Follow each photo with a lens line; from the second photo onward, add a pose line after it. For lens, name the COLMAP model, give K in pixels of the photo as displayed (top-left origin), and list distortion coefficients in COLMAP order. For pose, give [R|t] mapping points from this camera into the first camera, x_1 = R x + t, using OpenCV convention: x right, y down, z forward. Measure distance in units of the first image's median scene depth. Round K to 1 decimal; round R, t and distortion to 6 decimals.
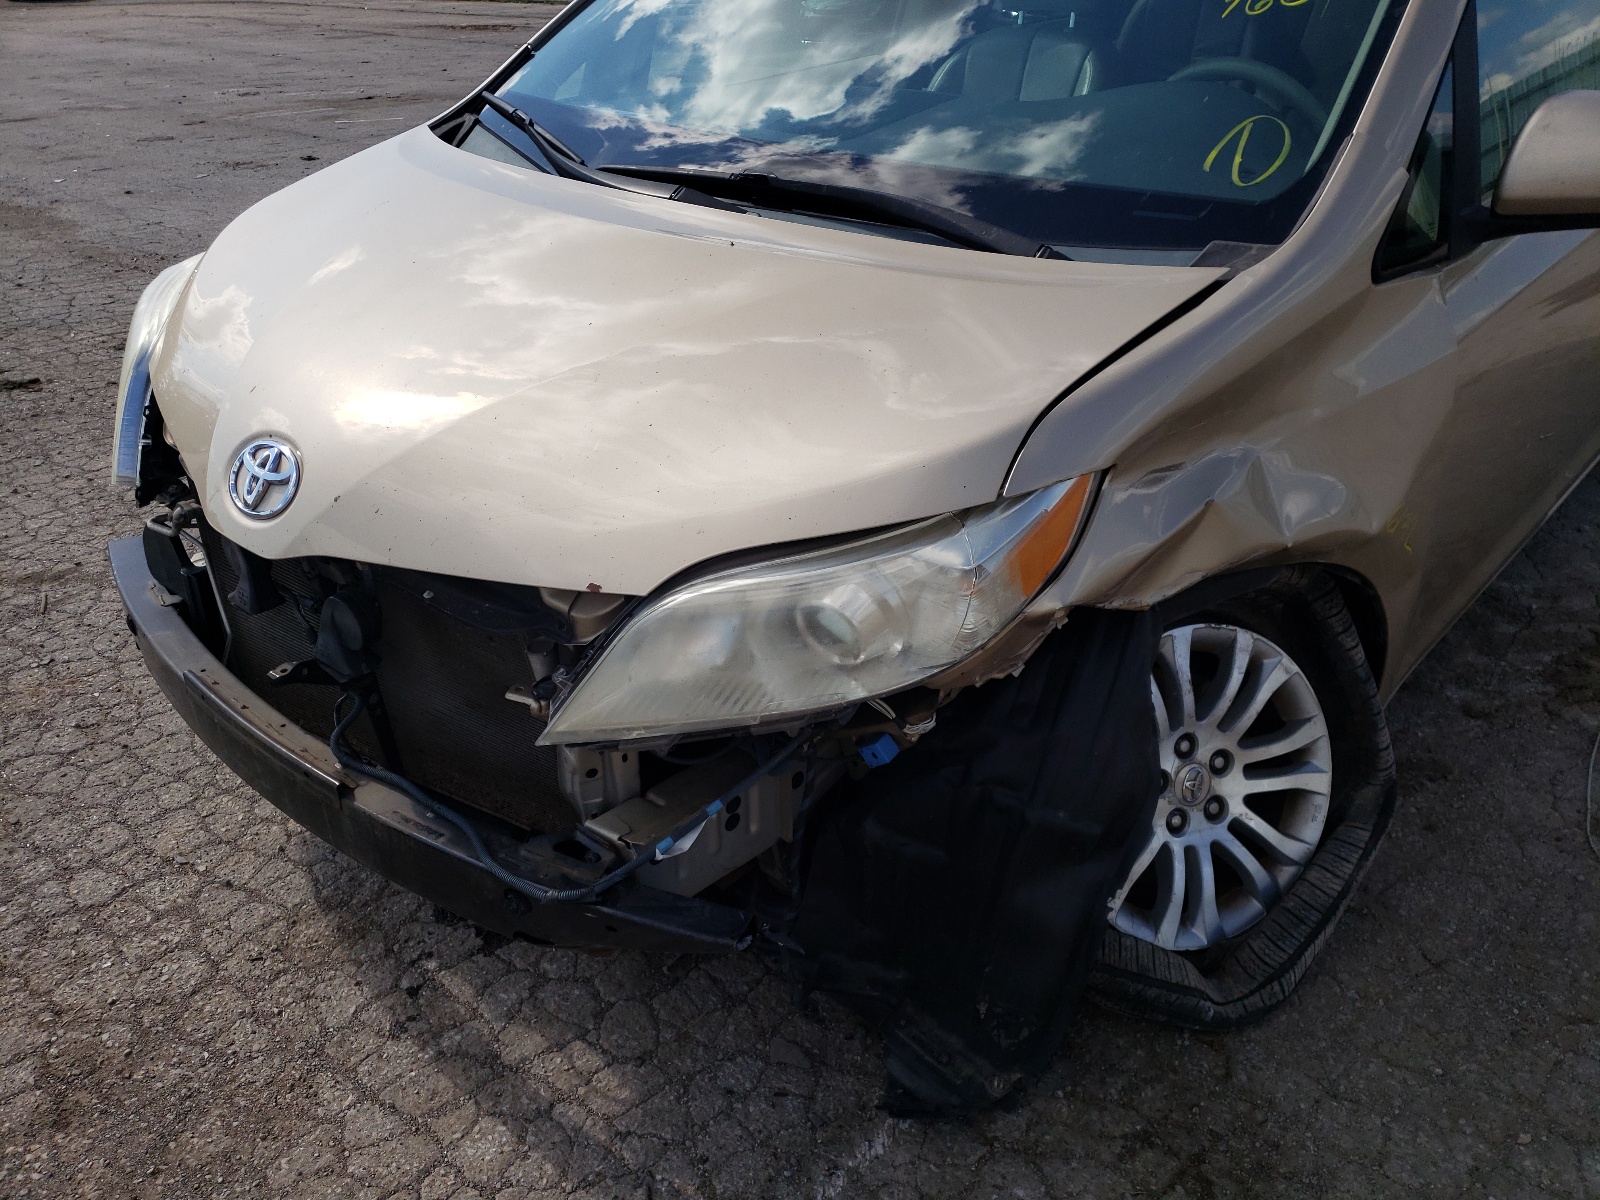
lens RADIAL K [[1227.9, 0, 800.7], [0, 1227.9, 607.3], [0, 0, 1]] dist [-0.014606, 0.054480]
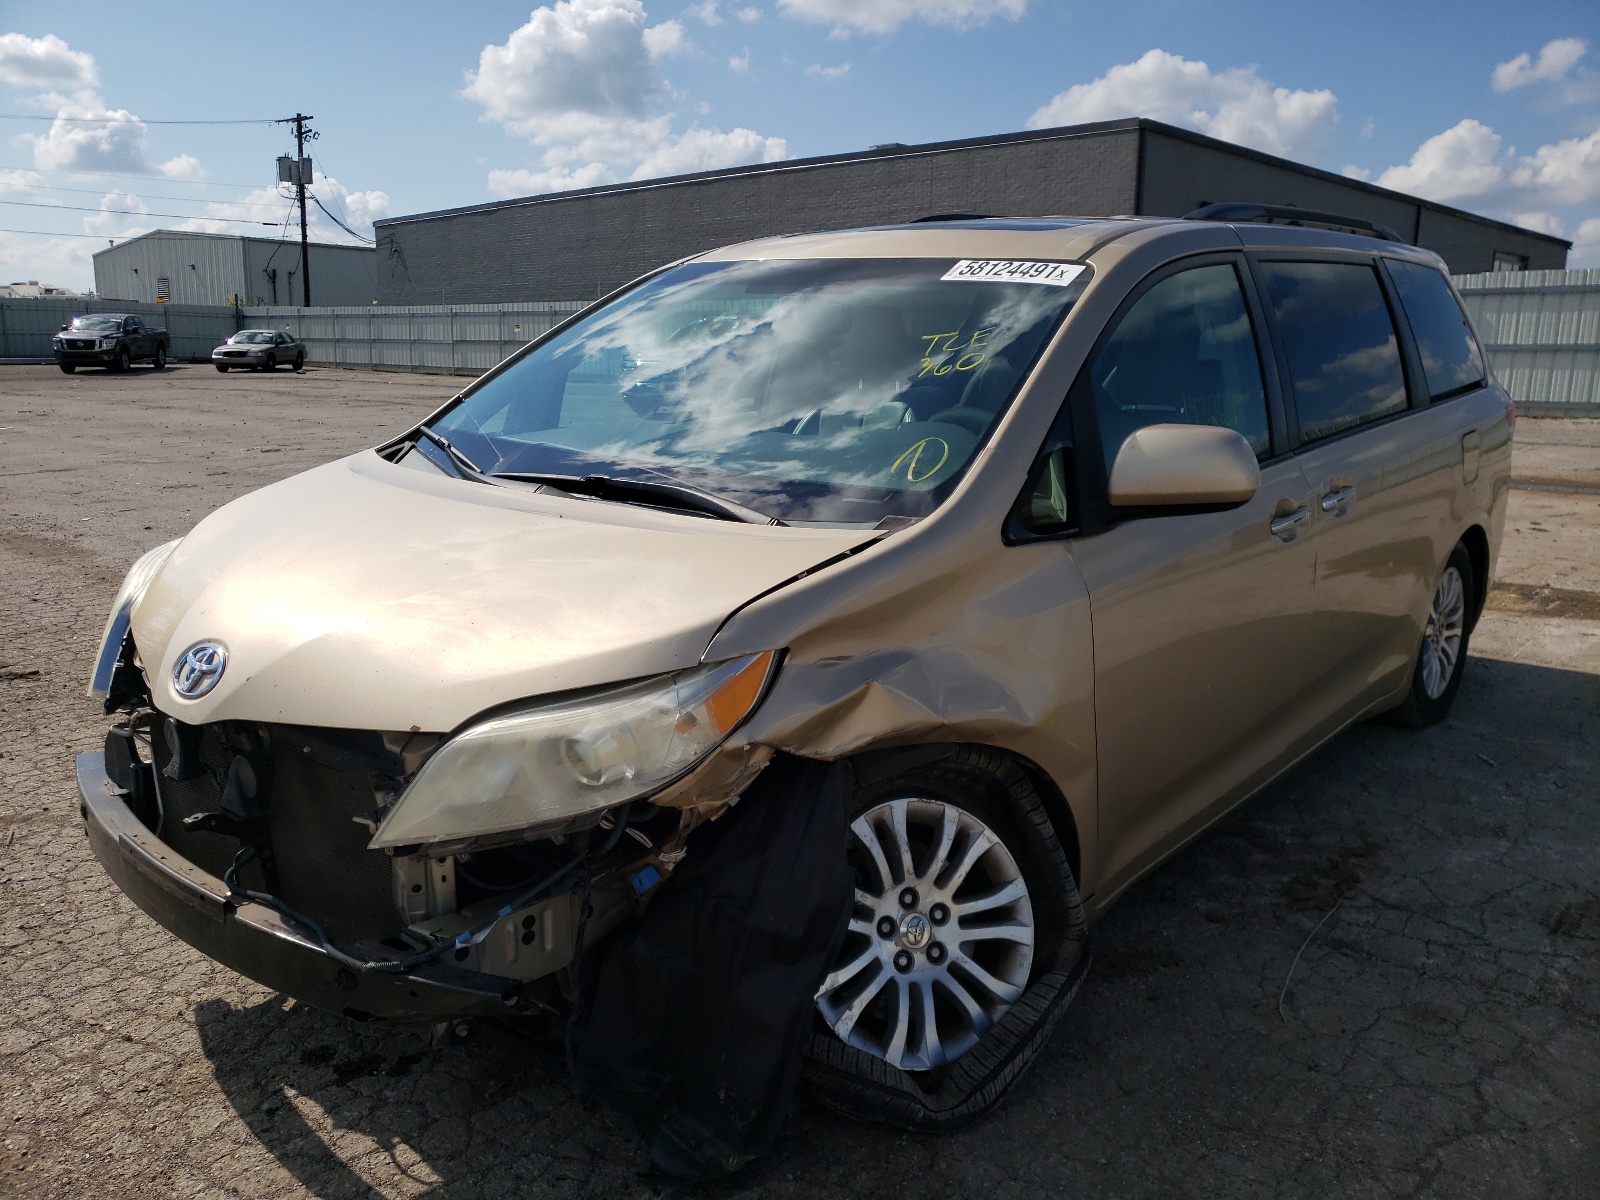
lens RADIAL K [[1227.9, 0, 800.7], [0, 1227.9, 607.3], [0, 0, 1]] dist [-0.014606, 0.054480]
pose [[0.999927, 0.007711, 0.009271, 0.186986], [-0.004890, 0.962081, -0.272720, 0.167732], [-0.011022, 0.272655, 0.962049, -0.293892]]
